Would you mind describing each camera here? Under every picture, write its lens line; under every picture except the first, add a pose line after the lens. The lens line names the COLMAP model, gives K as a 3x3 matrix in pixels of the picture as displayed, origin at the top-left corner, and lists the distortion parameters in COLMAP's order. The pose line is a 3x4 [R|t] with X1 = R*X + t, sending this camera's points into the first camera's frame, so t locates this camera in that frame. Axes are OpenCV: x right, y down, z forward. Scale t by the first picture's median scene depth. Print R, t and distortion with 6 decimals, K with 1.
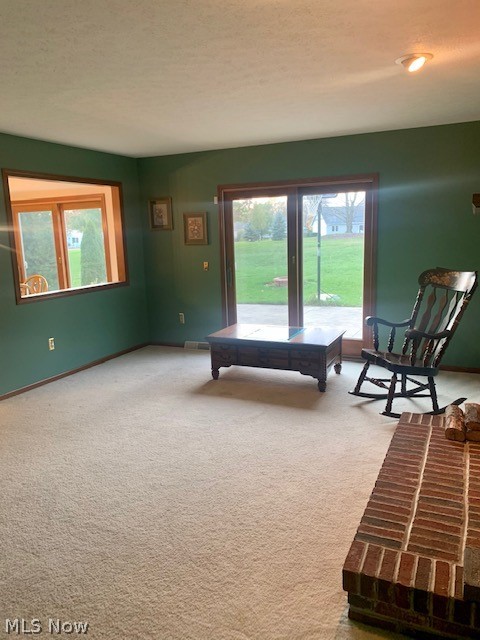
lens RADIAL K [[487.0, 0, 236.9], [0, 487.0, 319.6], [0, 0, 1]] dist [0.049171, -0.053651]
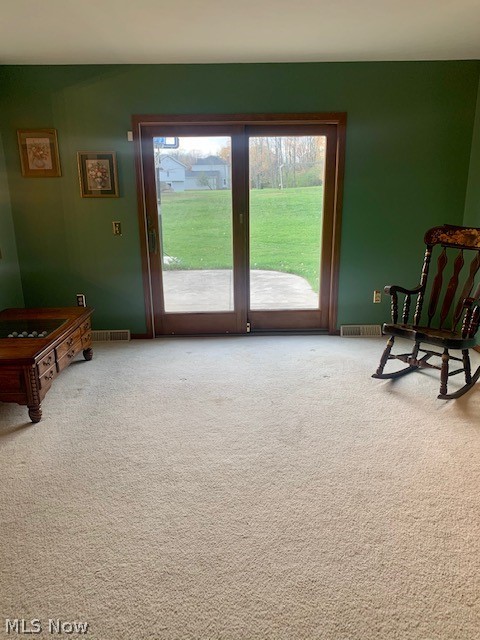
lens RADIAL K [[487.0, 0, 241.1], [0, 487.0, 322.7], [0, 0, 1]] dist [0.049171, -0.053651]
pose [[0.896344, -0.101868, 0.431499, -0.240053], [0.064296, 0.992824, 0.100826, -0.030831], [-0.438673, -0.062631, 0.896461, 0.251673]]
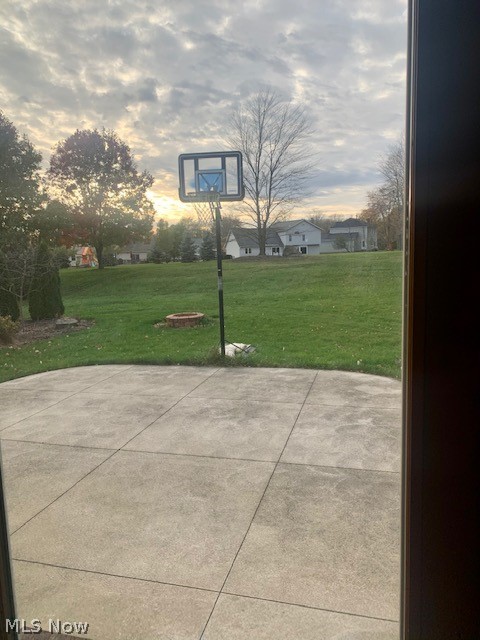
lens RADIAL K [[487.0, 0, 234.1], [0, 487.0, 319.1], [0, 0, 1]] dist [0.049171, -0.053651]
pose [[0.986312, -0.024161, 0.163112, 0.177227], [0.031607, 0.998566, -0.043208, -0.139313], [-0.161834, 0.047772, 0.985661, 0.810569]]
